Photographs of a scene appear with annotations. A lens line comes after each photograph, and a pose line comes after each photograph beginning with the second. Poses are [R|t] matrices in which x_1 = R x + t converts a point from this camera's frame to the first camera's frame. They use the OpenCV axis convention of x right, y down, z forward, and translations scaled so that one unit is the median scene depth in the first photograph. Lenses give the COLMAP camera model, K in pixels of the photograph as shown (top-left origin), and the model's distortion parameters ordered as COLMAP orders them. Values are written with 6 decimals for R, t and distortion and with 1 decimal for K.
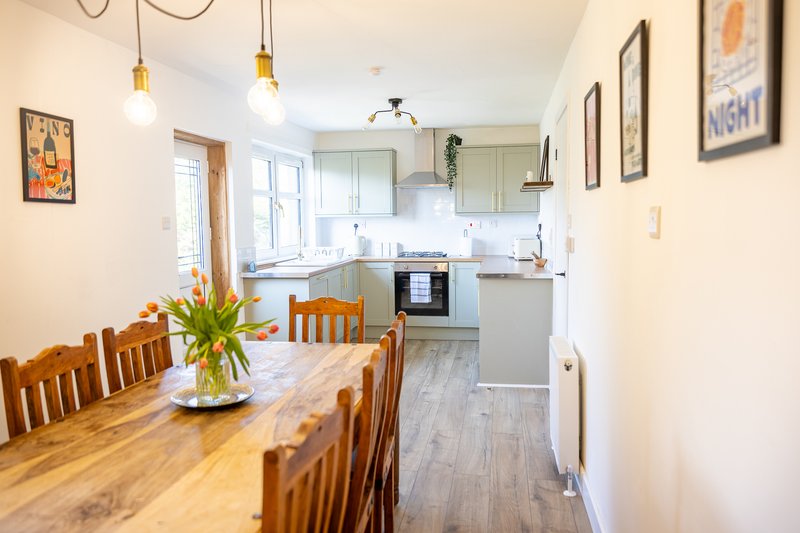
lens RADIAL K [[641.1, 0, 400.0], [0, 641.1, 266.5], [0, 0, 1]] dist [0.001418, 0.000632]
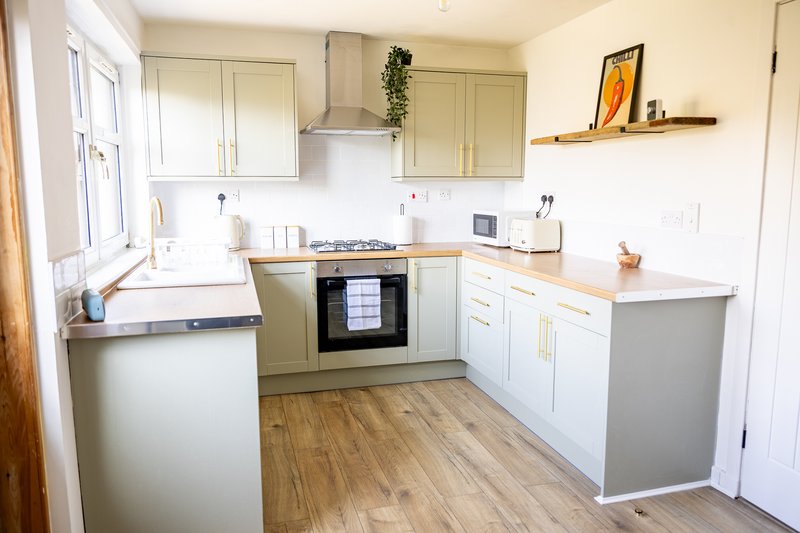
lens RADIAL K [[641.1, 0, 400.0], [0, 641.1, 266.5], [0, 0, 1]] dist [0.001418, 0.000632]
pose [[0.887688, -0.046921, 0.458049, -0.200187], [0.025274, 0.998260, 0.053276, -0.030129], [-0.459752, -0.035716, 0.887329, 0.448020]]
